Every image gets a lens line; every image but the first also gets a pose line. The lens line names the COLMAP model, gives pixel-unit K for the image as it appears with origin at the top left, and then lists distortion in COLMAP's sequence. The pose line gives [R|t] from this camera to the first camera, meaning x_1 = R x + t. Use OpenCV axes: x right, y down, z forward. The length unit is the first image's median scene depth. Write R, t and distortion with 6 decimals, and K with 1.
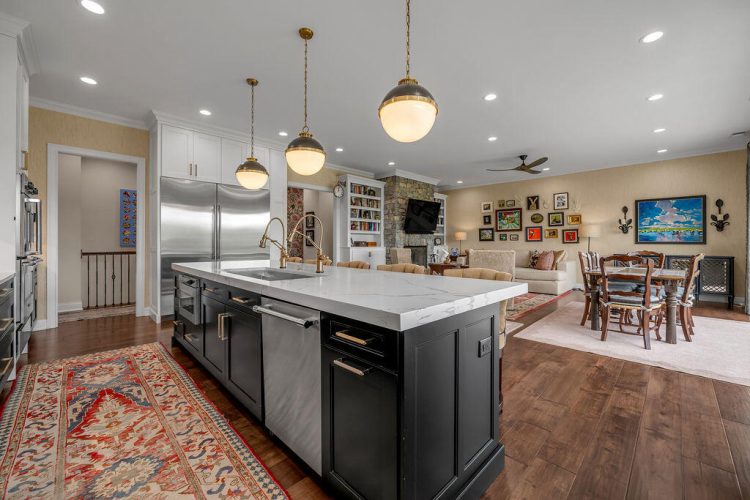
lens RADIAL K [[302.8, 0, 375.8], [0, 302.8, 241.3], [0, 0, 1]] dist [-0.000890, -0.000034]
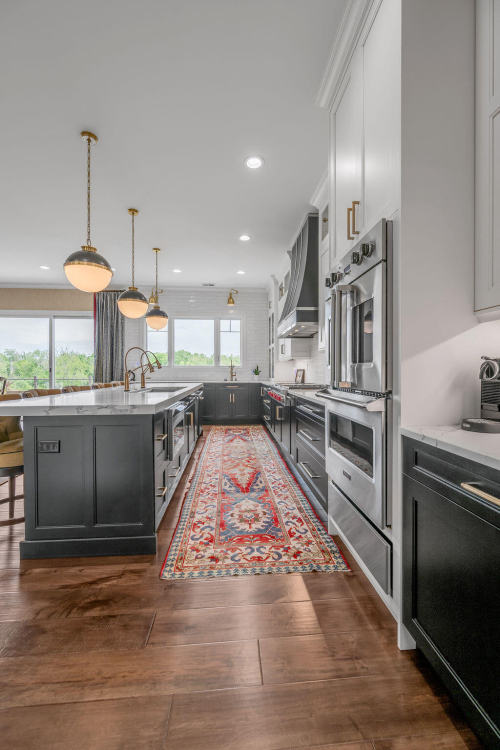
lens RADIAL K [[302.8, 0, 250.0], [0, 302.8, 375.0], [0, 0, 1]] dist [-0.000890, -0.000034]
pose [[-0.758916, -0.011183, 0.651092, -0.513919], [-0.001681, 0.999883, 0.015214, 0.004858], [-0.651186, 0.010452, -0.758846, 0.577836]]
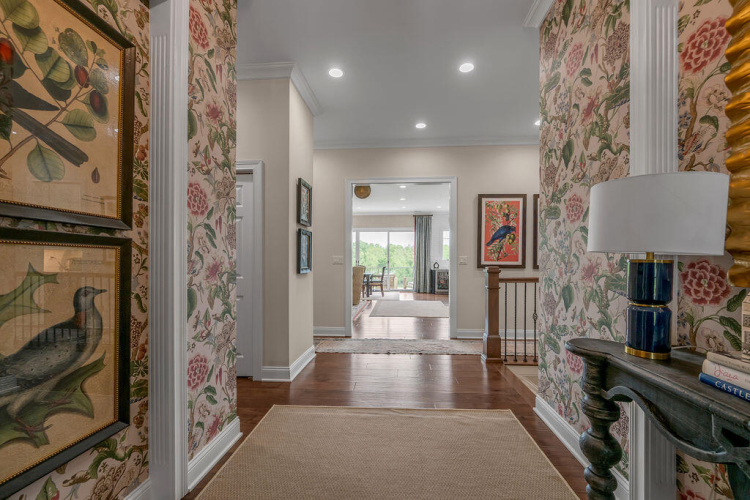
lens RADIAL K [[309.1, 0, 376.6], [0, 309.1, 261.1], [0, 0, 1]] dist [-0.000380, -0.000066]
pose [[-0.651747, -0.006101, 0.758412, -0.628553], [-0.005450, 0.999980, 0.003360, -0.004254], [-0.758417, -0.001944, -0.651766, 1.314210]]
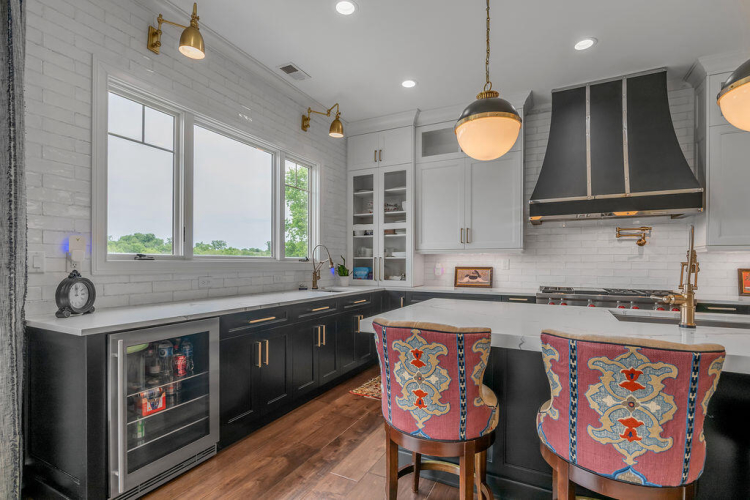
lens RADIAL K [[357.7, 0, 376.7], [0, 357.7, 261.6], [0, 0, 1]] dist [0.000772, -0.000281]
pose [[-0.949969, -0.006052, -0.312286, 0.176153], [-0.005347, 0.999981, -0.003115, -0.003745], [0.312299, -0.001289, -0.949983, 0.450523]]
